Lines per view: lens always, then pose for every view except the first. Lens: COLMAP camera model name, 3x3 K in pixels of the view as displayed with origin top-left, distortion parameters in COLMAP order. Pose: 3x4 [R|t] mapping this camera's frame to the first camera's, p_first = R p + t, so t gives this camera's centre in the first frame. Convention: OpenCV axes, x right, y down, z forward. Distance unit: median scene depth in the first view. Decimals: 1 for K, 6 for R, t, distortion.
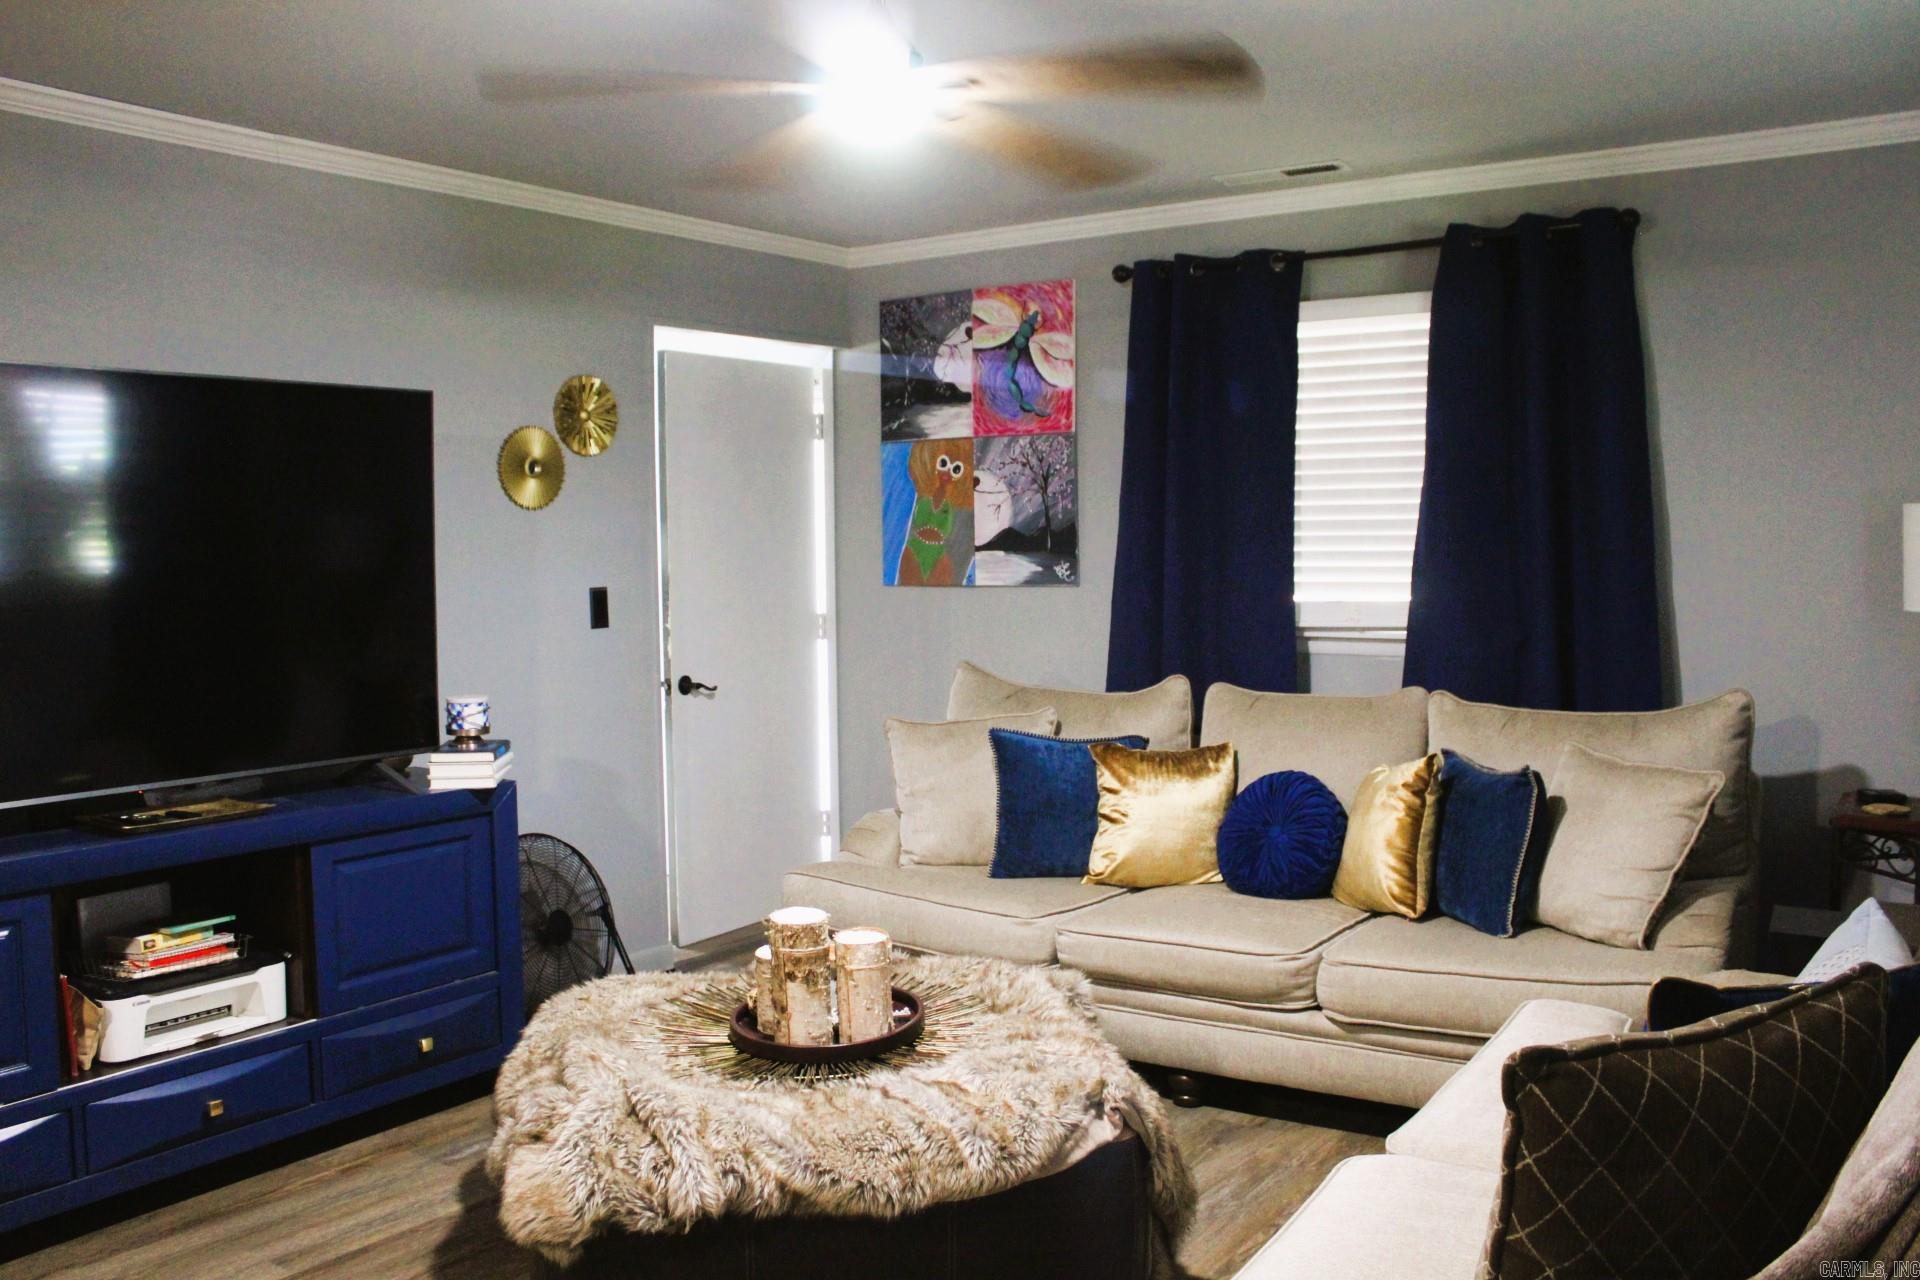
lens RADIAL K [[1599.0, 0, 958.6], [0, 1599.0, 615.8], [0, 0, 1]] dist [-0.165922, 0.127401]
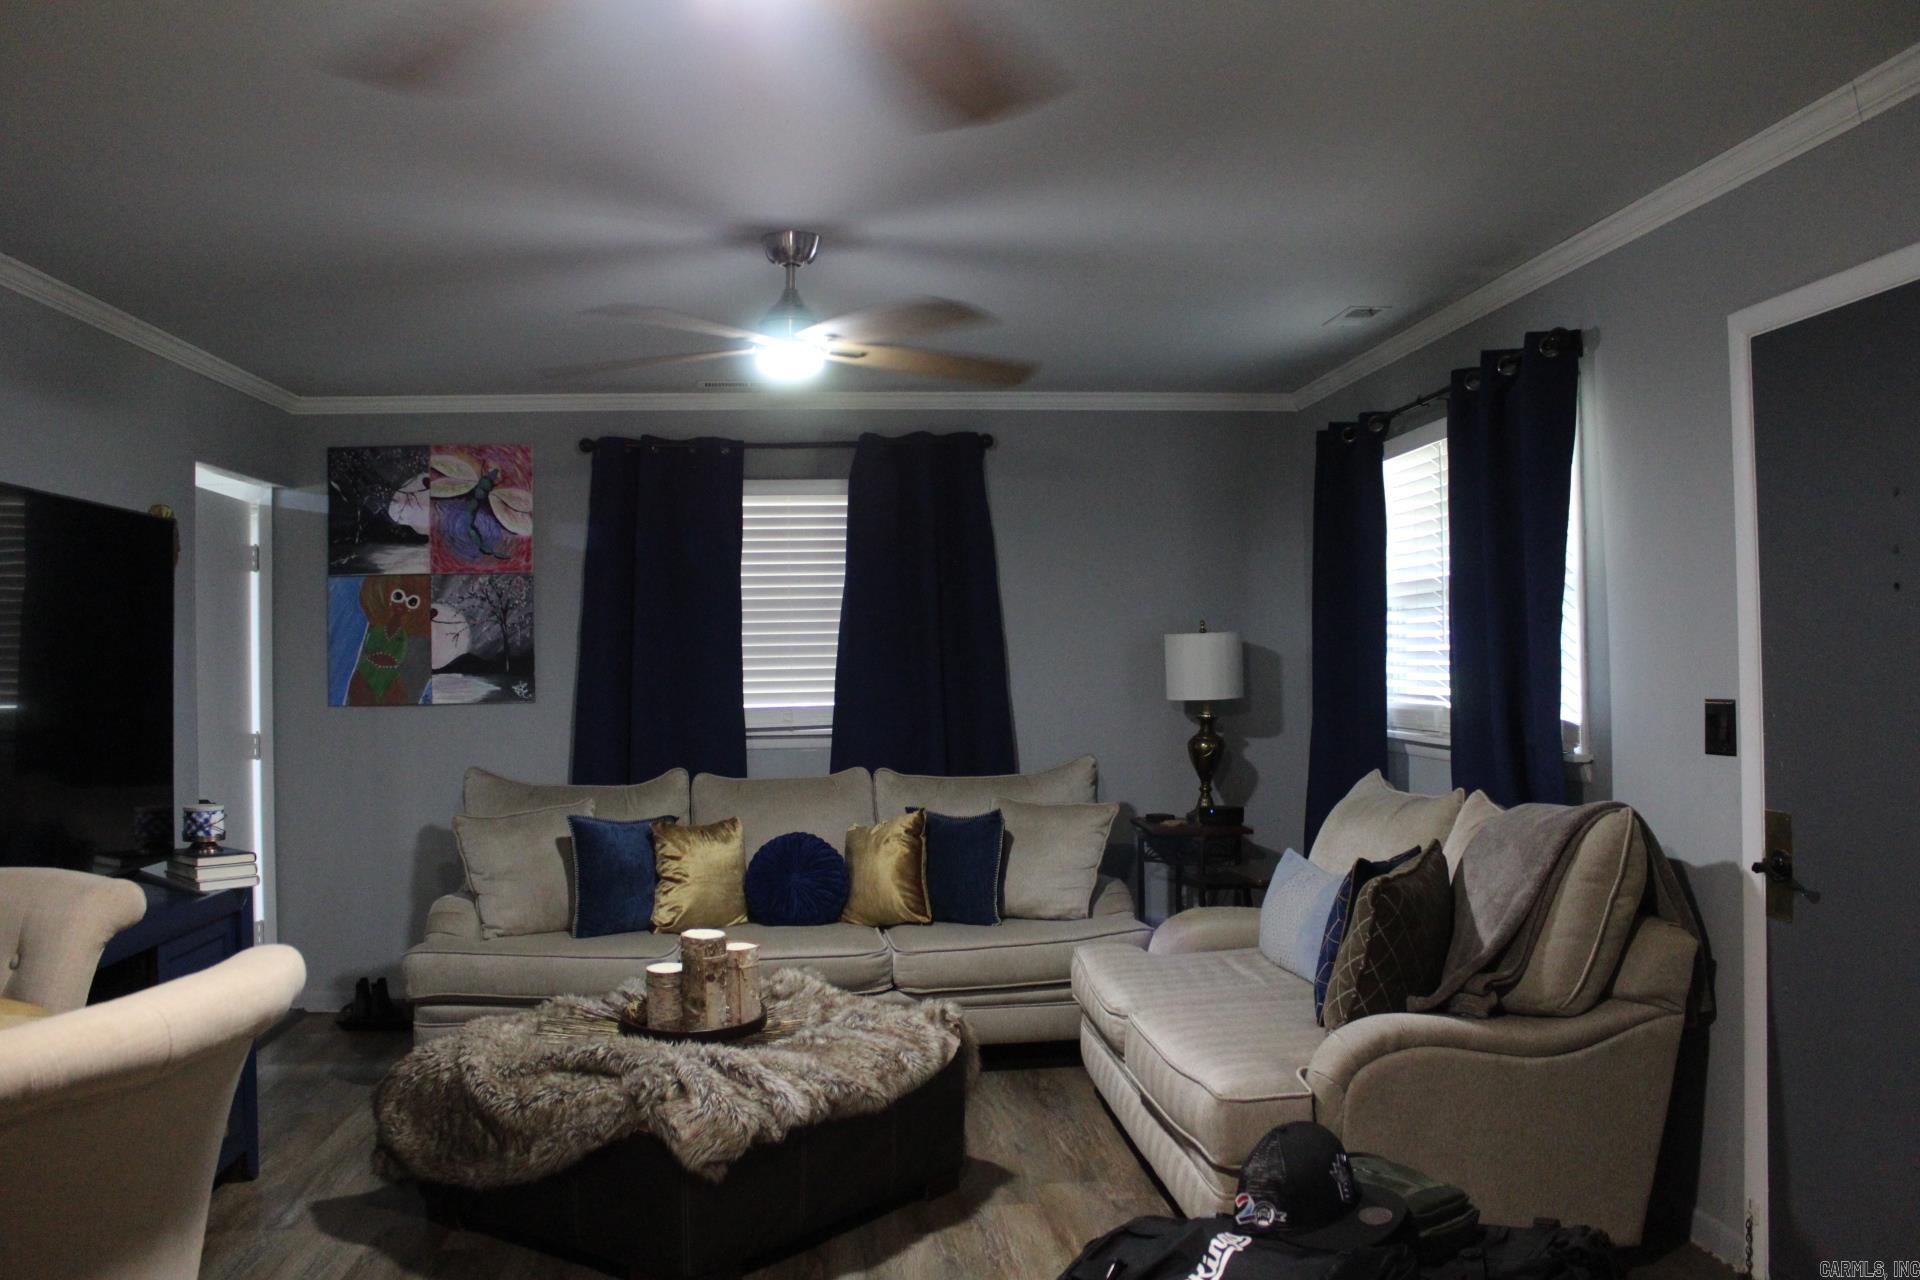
lens RADIAL K [[1599.0, 0, 958.6], [0, 1599.0, 615.8], [0, 0, 1]] dist [-0.165922, 0.127401]
pose [[0.767848, 0.015493, 0.640445, -0.436180], [0.038672, 0.996763, -0.070478, 0.012211], [-0.639464, 0.078883, 0.764763, -0.103859]]
